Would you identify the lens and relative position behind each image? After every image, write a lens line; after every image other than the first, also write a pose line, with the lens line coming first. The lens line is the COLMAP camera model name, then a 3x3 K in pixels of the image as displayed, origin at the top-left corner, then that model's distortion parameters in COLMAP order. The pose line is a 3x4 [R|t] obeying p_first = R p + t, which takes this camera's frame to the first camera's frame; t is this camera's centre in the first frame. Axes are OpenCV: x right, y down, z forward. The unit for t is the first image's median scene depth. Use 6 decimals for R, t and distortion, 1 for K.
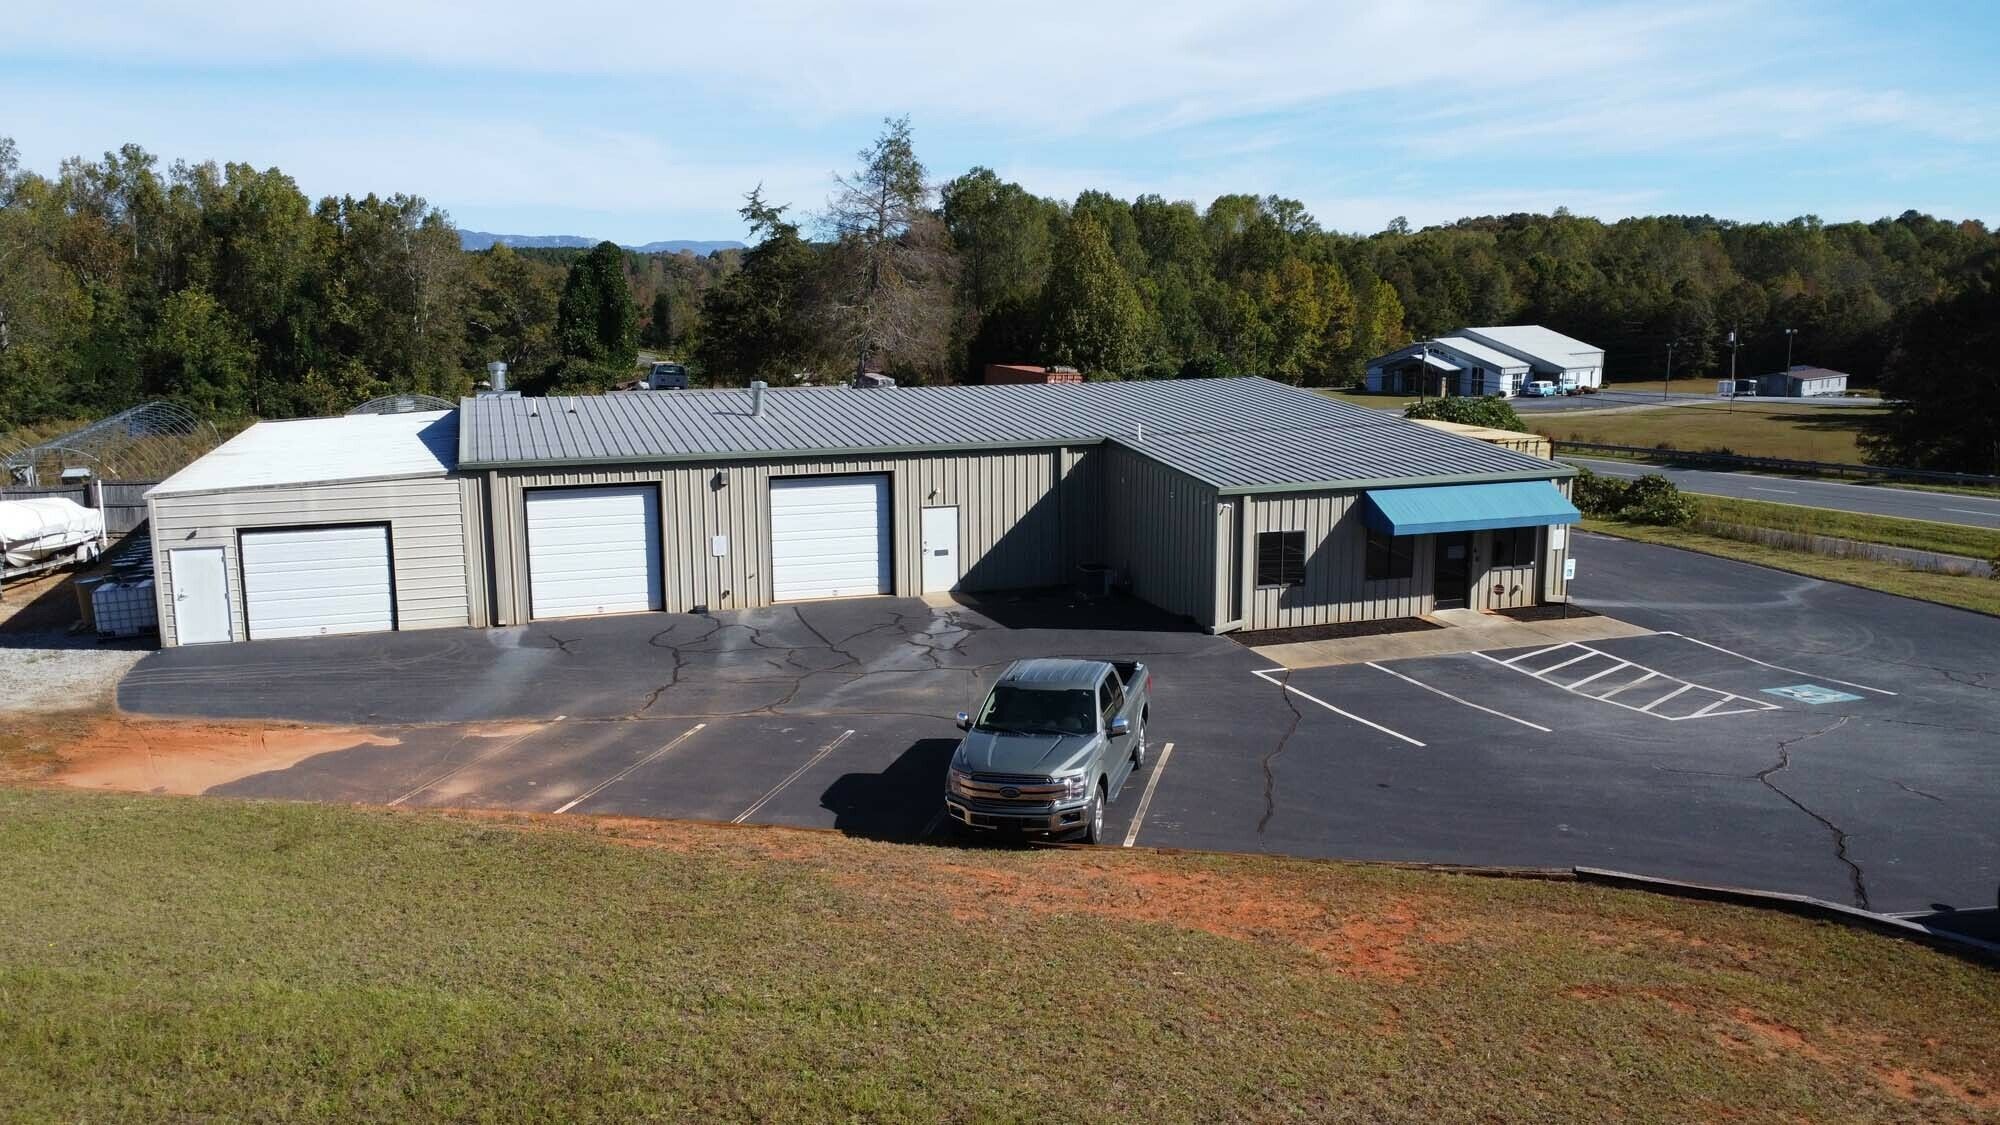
lens RADIAL K [[1512.4, 0, 993.4], [0, 1512.4, 556.6], [0, 0, 1]] dist [-0.002467, -0.000930]
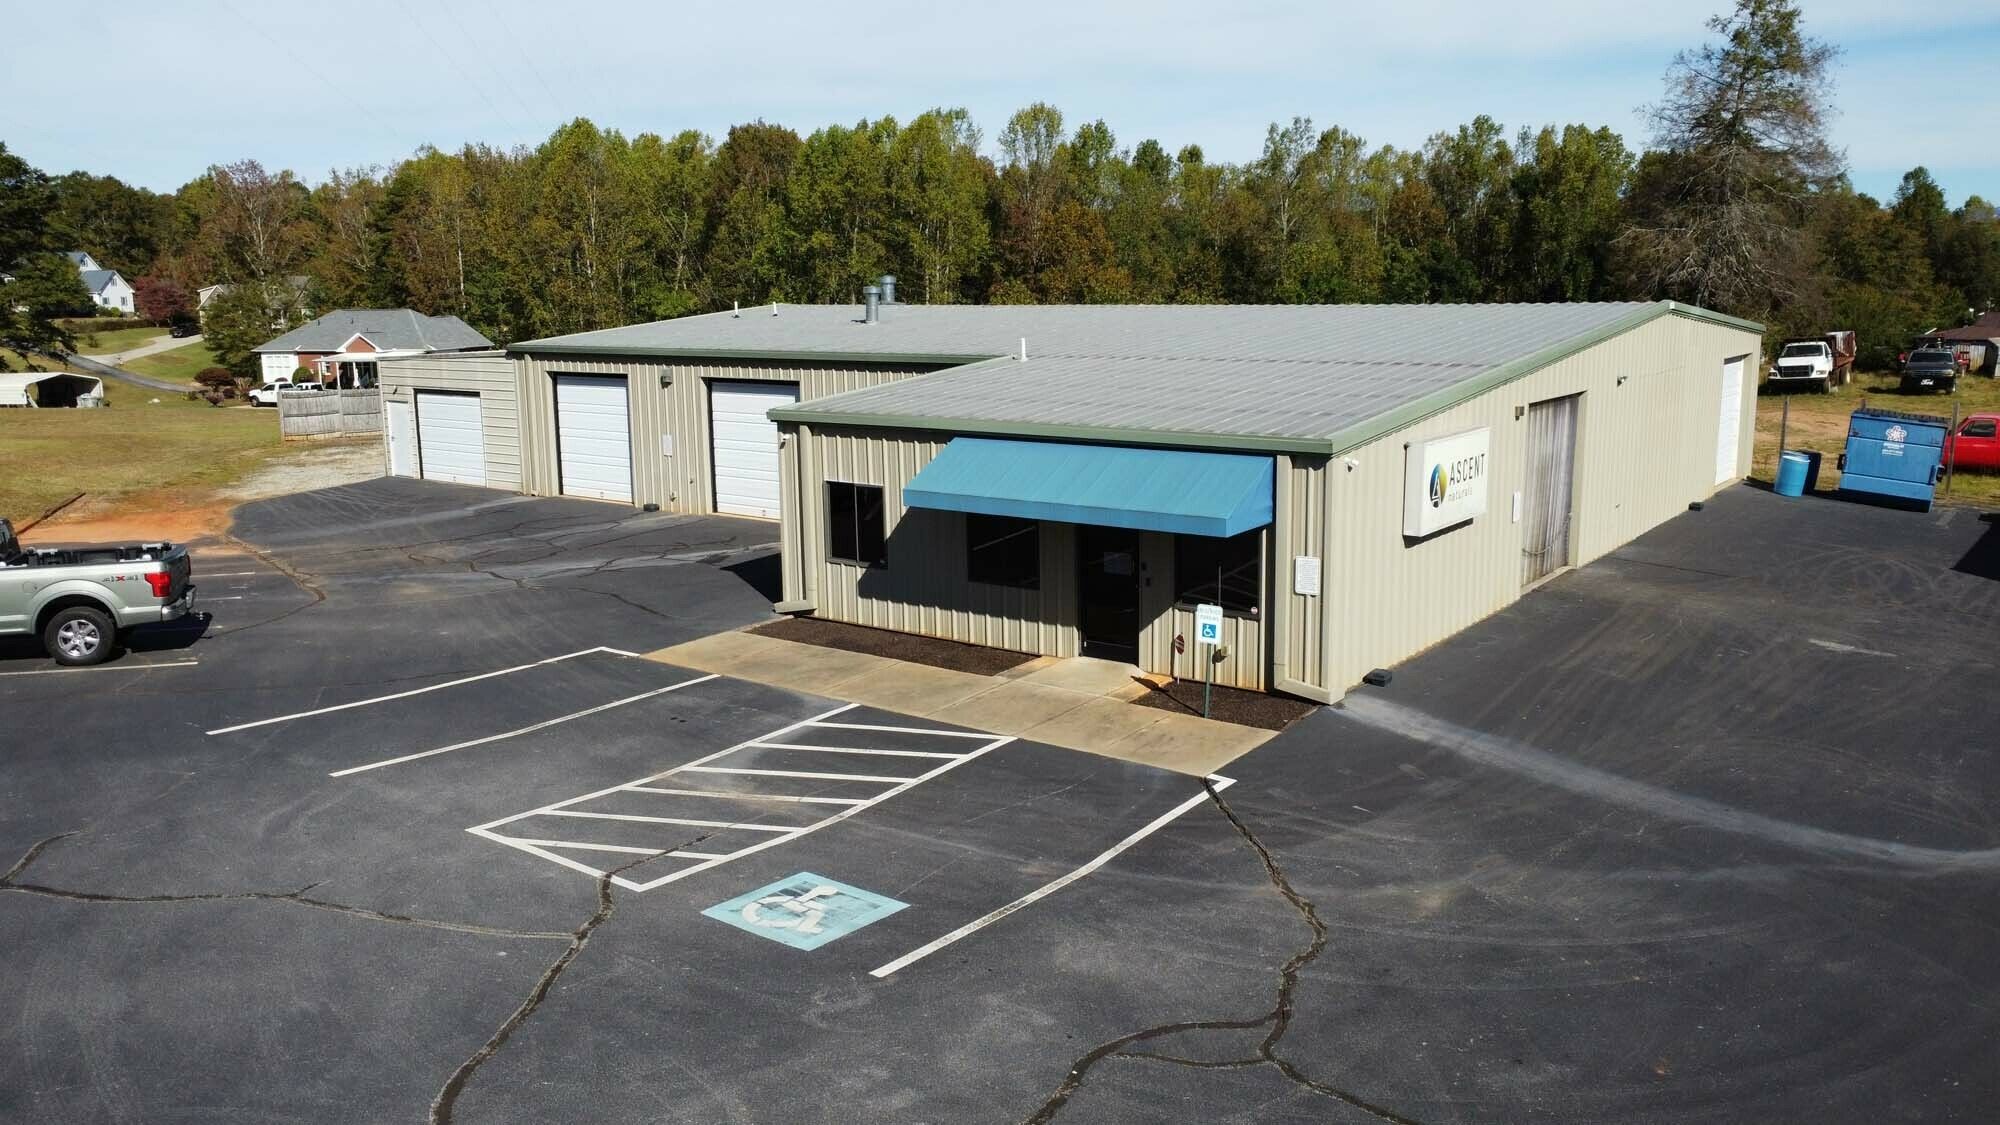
lens RADIAL K [[1522.8, 0, 987.7], [0, 1522.8, 510.8], [0, 0, 1]] dist [0.007943, 0.000386]
pose [[0.548914, 0.121228, -0.827041, 0.748406], [-0.134614, 0.989333, 0.055672, -0.047900], [0.824968, 0.080772, 0.559378, 0.624720]]
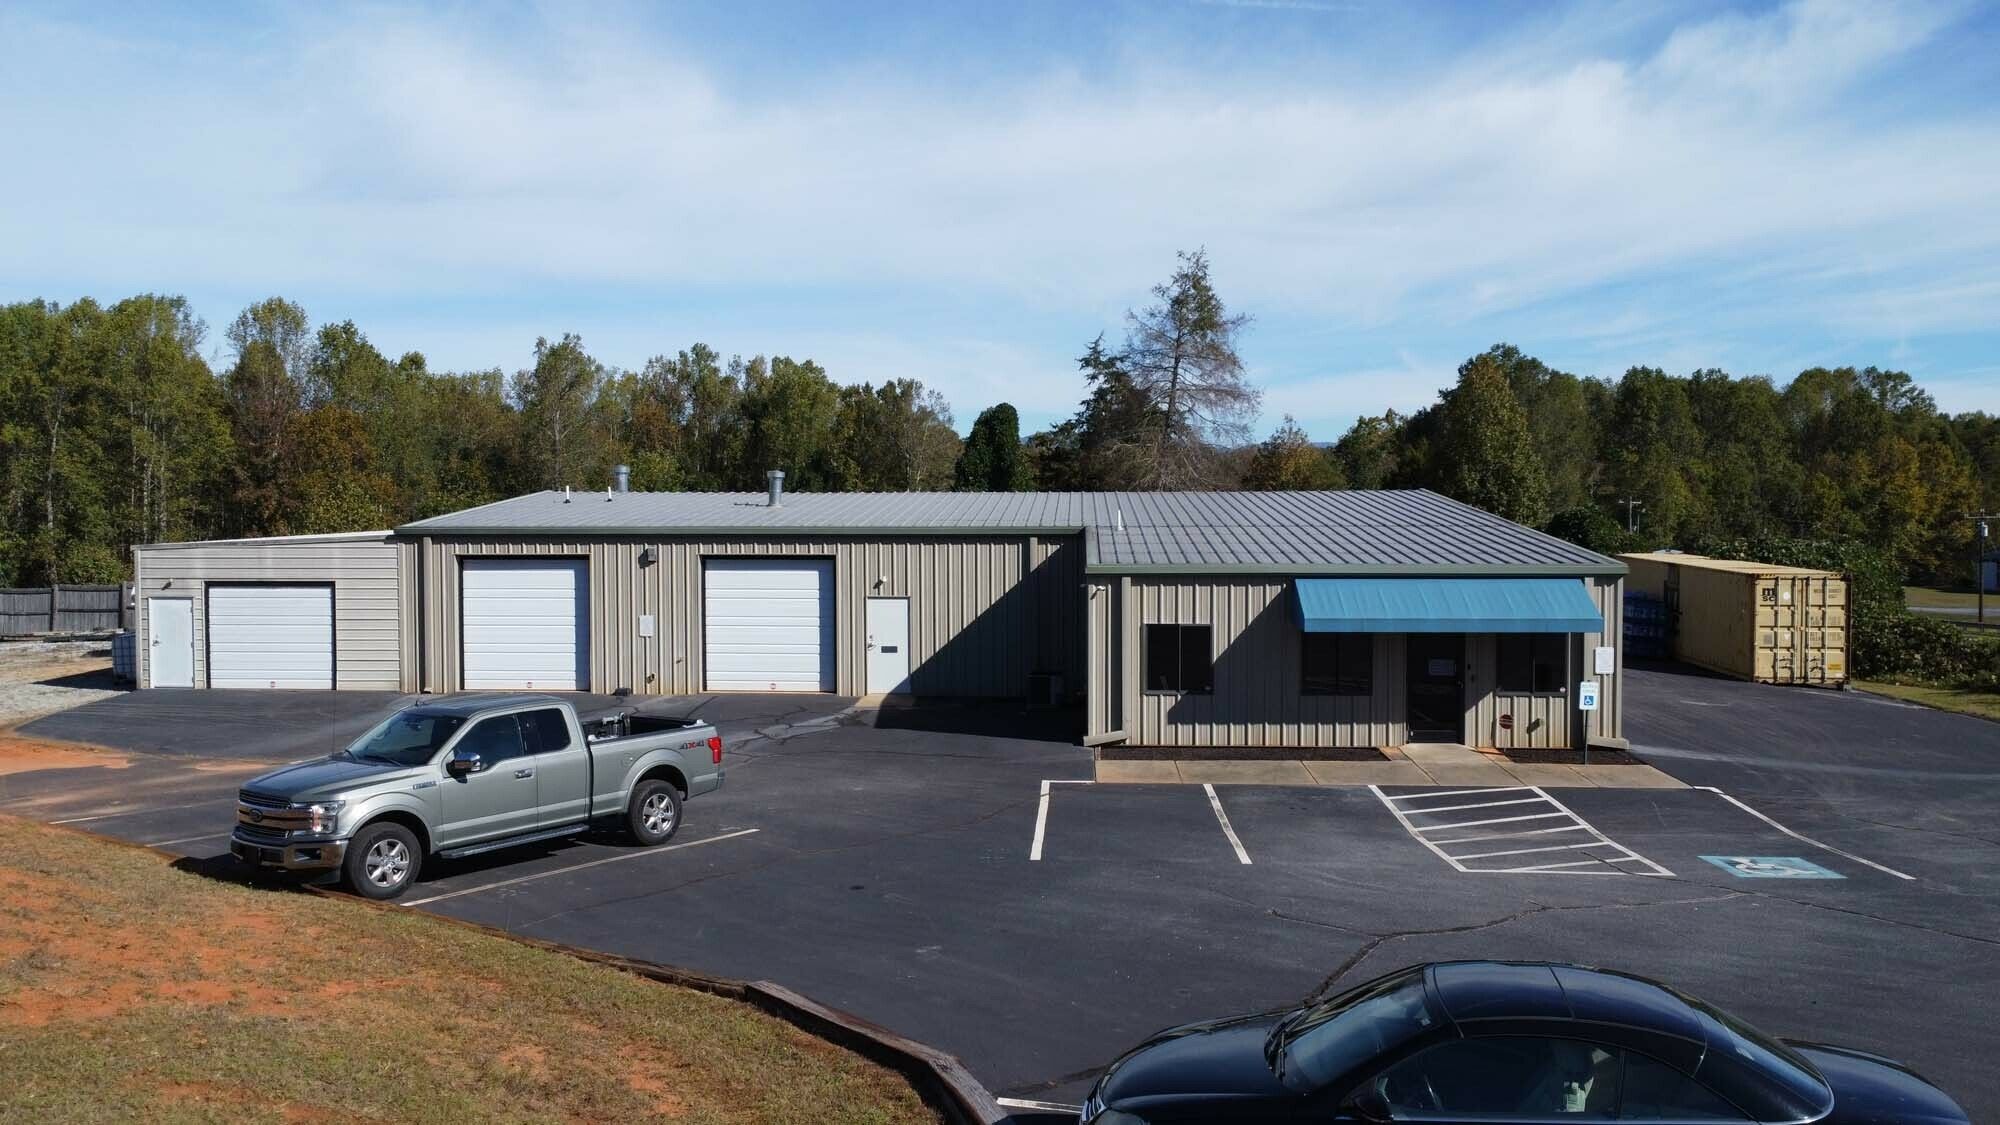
lens RADIAL K [[1512.4, 0, 993.4], [0, 1512.4, 556.6], [0, 0, 1]] dist [-0.002467, -0.000930]
pose [[0.924380, 0.018986, -0.381001, 0.382306], [-0.068916, 0.990639, -0.117837, 0.046601], [0.375197, 0.135183, 0.917035, 0.203840]]
